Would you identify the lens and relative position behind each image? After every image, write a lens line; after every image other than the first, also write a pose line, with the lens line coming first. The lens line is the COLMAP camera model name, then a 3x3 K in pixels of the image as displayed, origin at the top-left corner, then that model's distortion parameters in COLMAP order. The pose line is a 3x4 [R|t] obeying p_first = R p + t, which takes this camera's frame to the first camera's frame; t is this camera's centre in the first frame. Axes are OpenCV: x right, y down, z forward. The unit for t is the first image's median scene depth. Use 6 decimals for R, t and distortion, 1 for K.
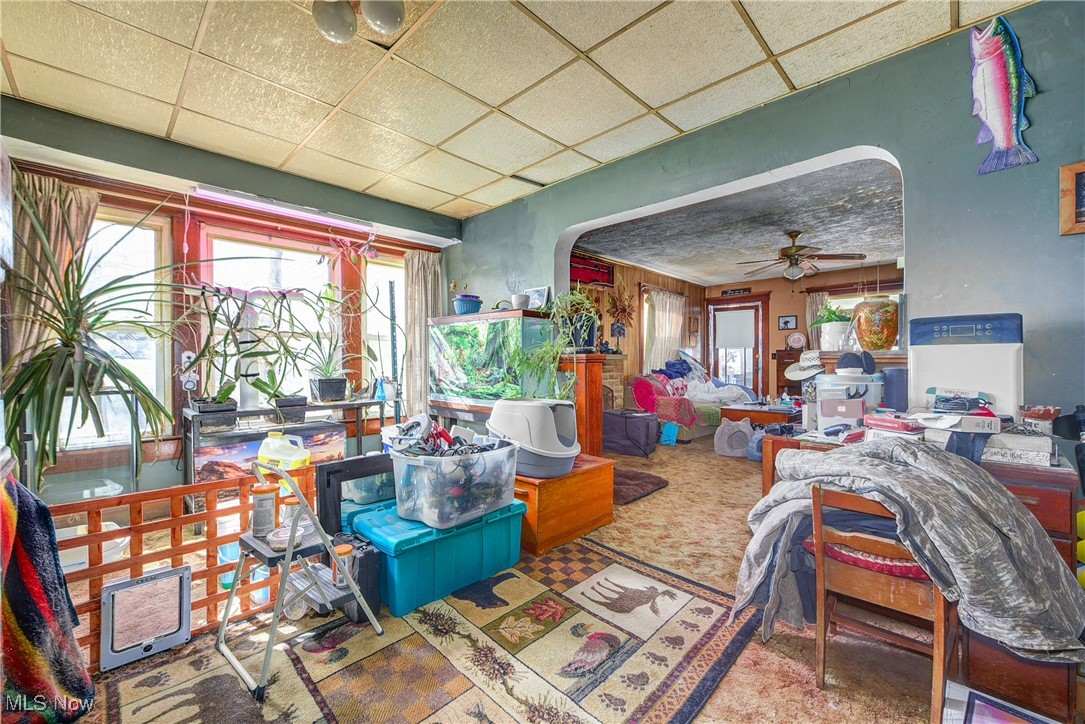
lens RADIAL K [[434.5, 0, 543.7], [0, 434.5, 361.8], [0, 0, 1]] dist [-0.004416, -0.000925]
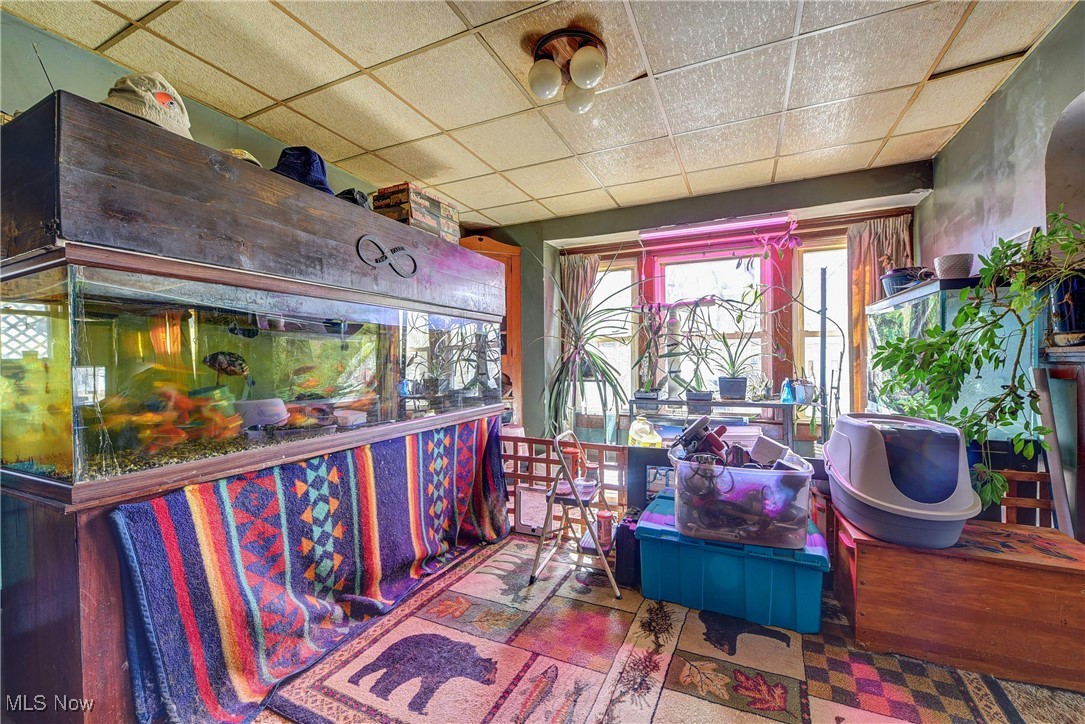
lens RADIAL K [[434.5, 0, 544.9], [0, 434.5, 360.3], [0, 0, 1]] dist [-0.004416, -0.000925]
pose [[0.331155, -0.001735, -0.943575, 0.426469], [0.001280, 0.999998, -0.001389, -0.001194], [0.943575, -0.000748, 0.331157, 0.286666]]
